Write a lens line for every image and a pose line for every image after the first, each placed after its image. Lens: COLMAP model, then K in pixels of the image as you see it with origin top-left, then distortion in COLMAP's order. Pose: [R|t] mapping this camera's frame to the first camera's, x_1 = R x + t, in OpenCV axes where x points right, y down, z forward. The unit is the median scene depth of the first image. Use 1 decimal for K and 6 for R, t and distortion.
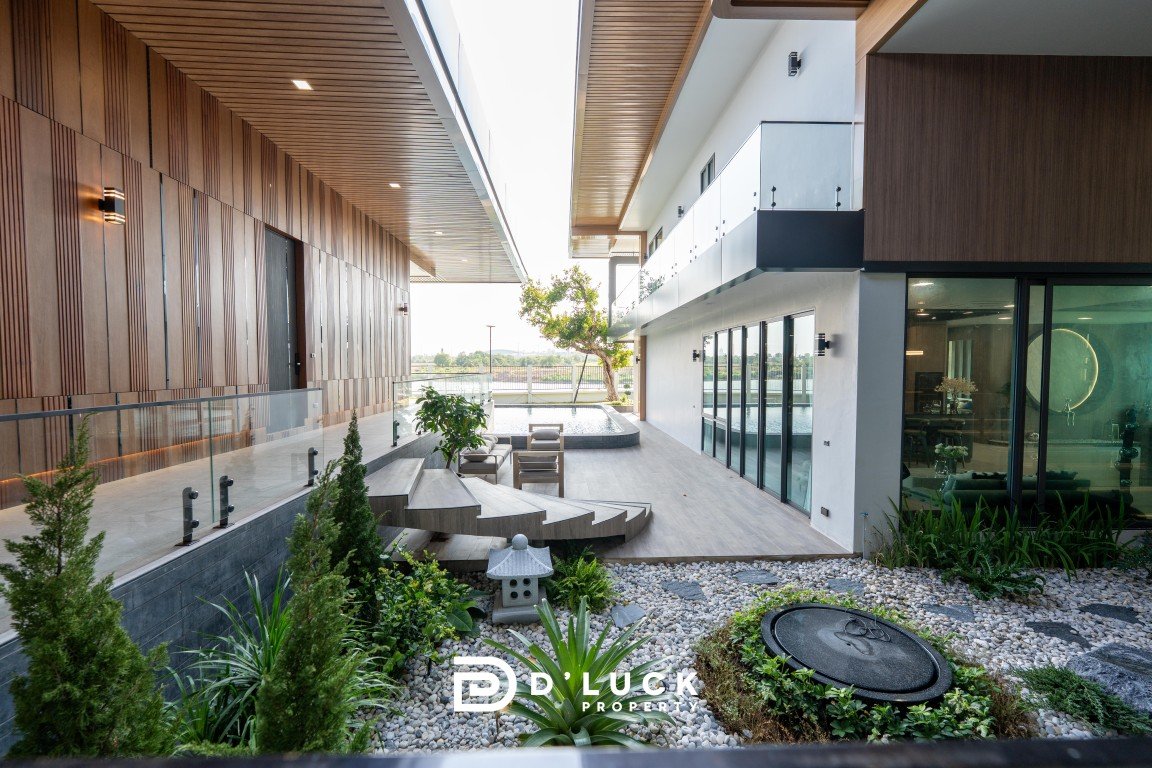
lens RADIAL K [[462.5, 0, 577.9], [0, 462.5, 386.3], [0, 0, 1]] dist [-0.002877, 0.000654]
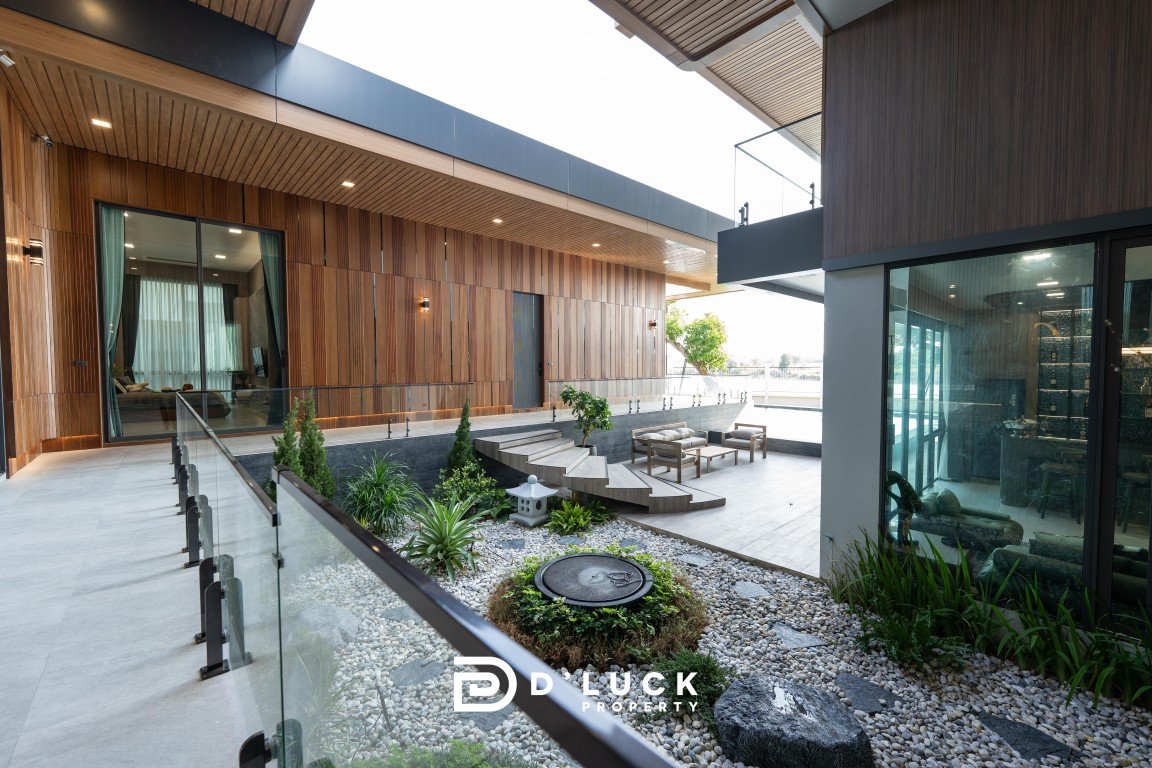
lens RADIAL K [[462.5, 0, 578.1], [0, 462.5, 380.7], [0, 0, 1]] dist [-0.002877, 0.000654]
pose [[0.654415, 0.020817, -0.755849, 0.987798], [-0.029394, 0.999566, 0.002080, -0.017710], [0.755564, 0.020856, 0.654742, 0.031269]]
